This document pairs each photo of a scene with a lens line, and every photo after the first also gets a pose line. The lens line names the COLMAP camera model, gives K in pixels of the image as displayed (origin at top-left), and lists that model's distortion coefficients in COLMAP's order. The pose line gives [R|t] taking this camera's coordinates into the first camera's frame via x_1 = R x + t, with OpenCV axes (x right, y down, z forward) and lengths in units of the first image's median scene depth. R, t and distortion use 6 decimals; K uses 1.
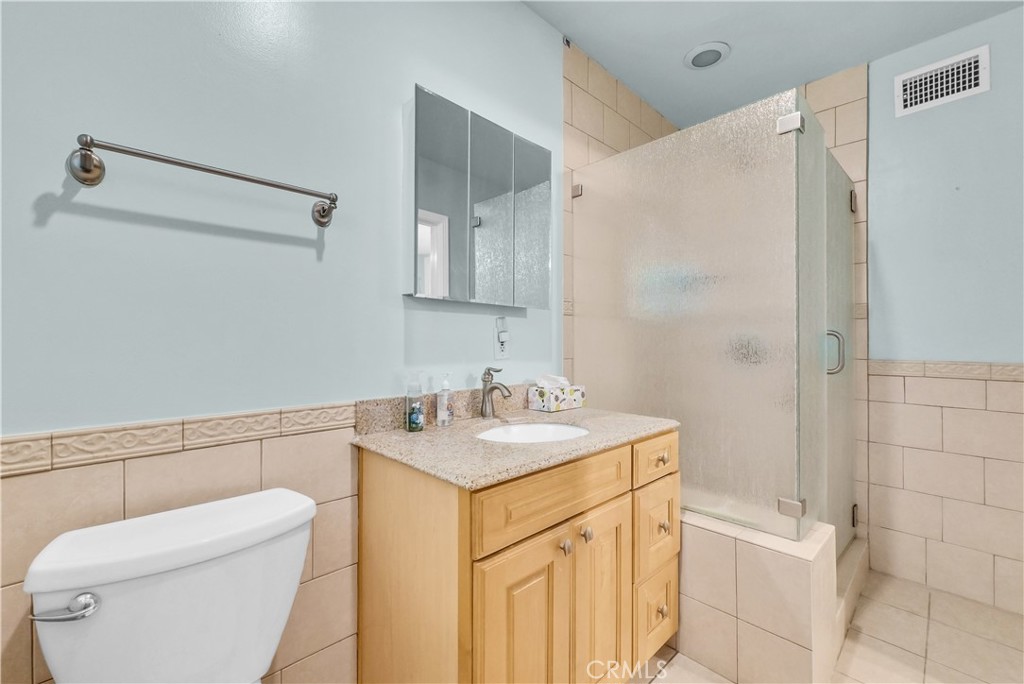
lens RADIAL K [[416.7, 0, 511.8], [0, 416.7, 340.0], [0, 0, 1]] dist [-0.000778, -0.000483]
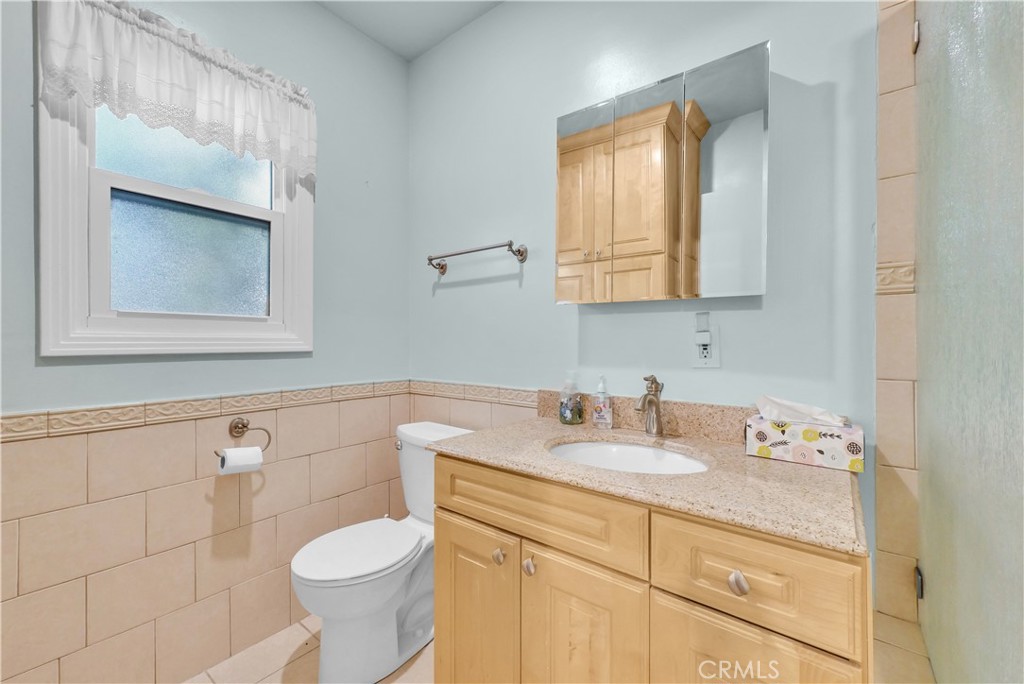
lens RADIAL K [[416.7, 0, 511.3], [0, 416.7, 342.7], [0, 0, 1]] dist [-0.000778, -0.000483]
pose [[0.138514, -0.003473, -0.990354, 0.830515], [-0.003880, 0.999984, -0.004049, 0.005782], [0.990353, 0.004403, 0.138499, 0.676194]]
